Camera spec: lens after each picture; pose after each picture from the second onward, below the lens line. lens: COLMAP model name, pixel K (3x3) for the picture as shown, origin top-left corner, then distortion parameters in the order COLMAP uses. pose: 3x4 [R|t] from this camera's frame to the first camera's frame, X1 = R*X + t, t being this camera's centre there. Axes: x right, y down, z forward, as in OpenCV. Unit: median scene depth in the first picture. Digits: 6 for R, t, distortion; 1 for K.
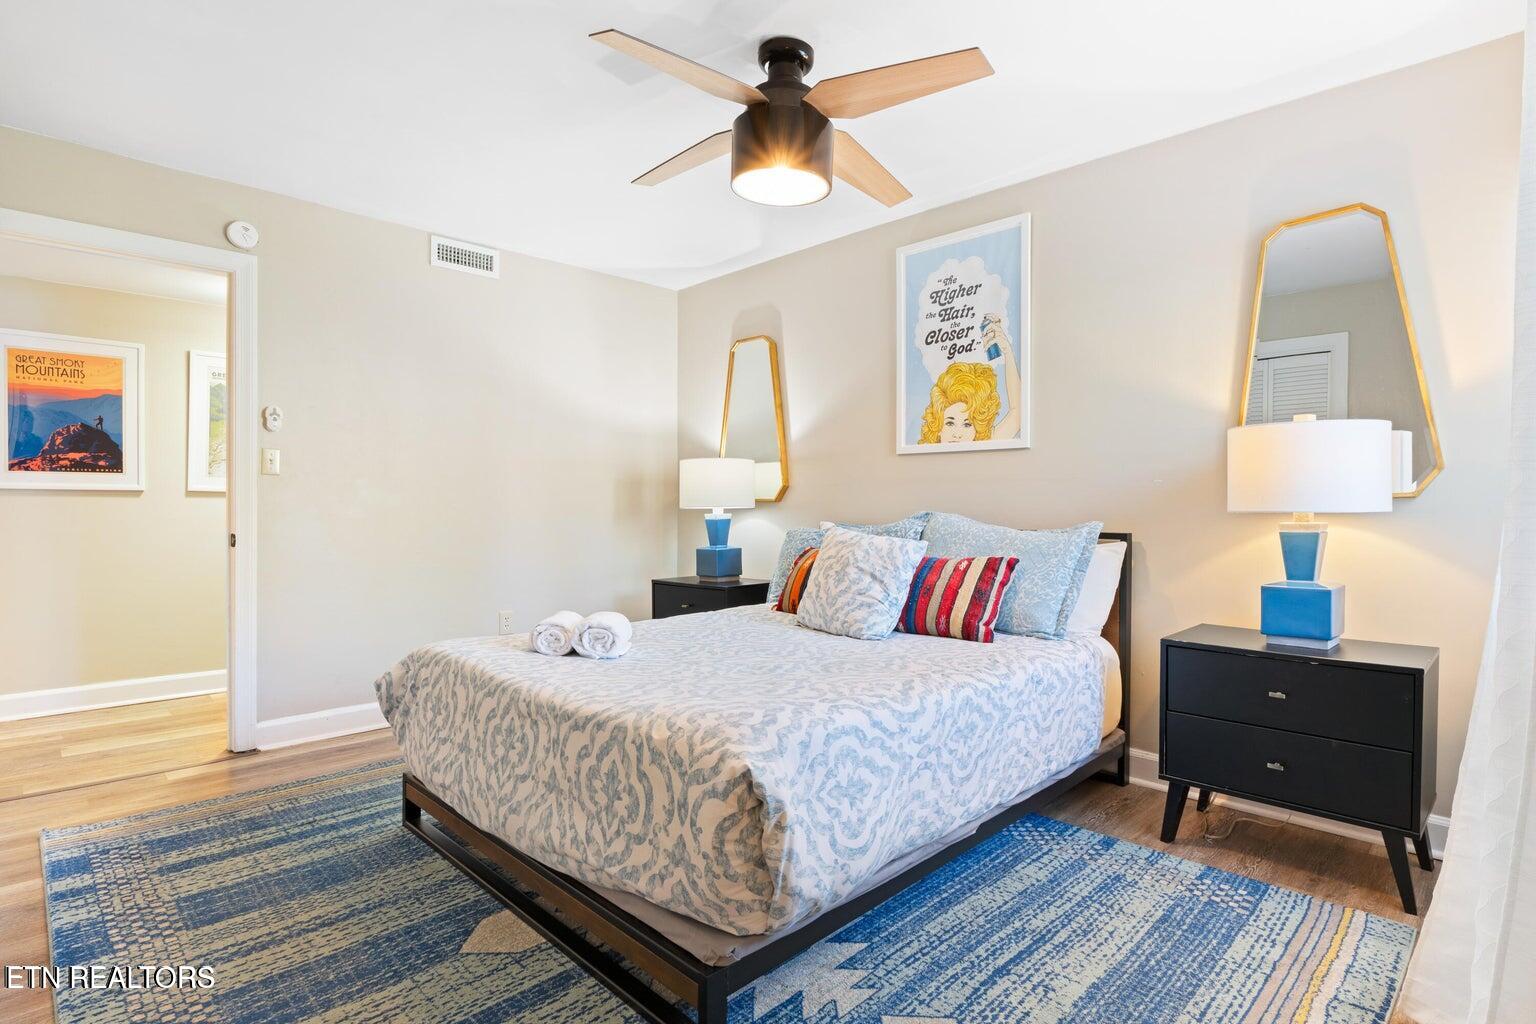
lens RADIAL K [[766.6, 0, 763.0], [0, 766.6, 510.6], [0, 0, 1]] dist [-0.011492, -0.000381]
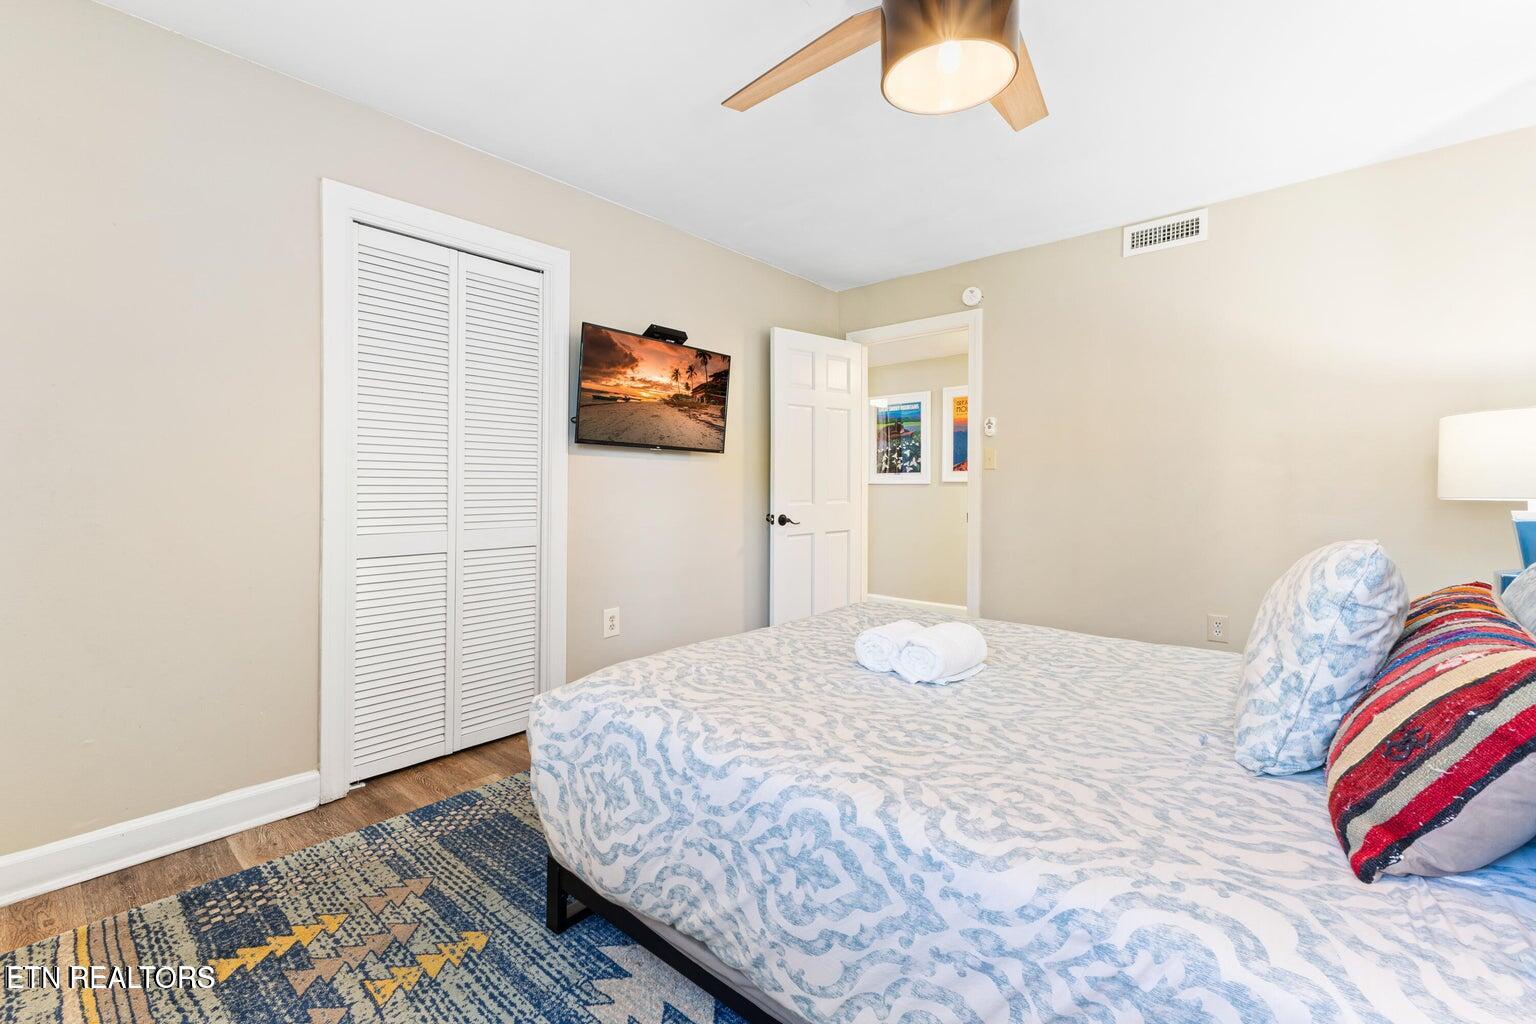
lens RADIAL K [[653.4, 0, 771.6], [0, 653.4, 480.2], [0, 0, 1]] dist [0.001539, 0.000201]
pose [[0.087978, -0.015720, -0.995998, 0.459534], [-0.010289, 0.999808, -0.016689, -0.005705], [0.996069, 0.011716, 0.087799, 0.540744]]
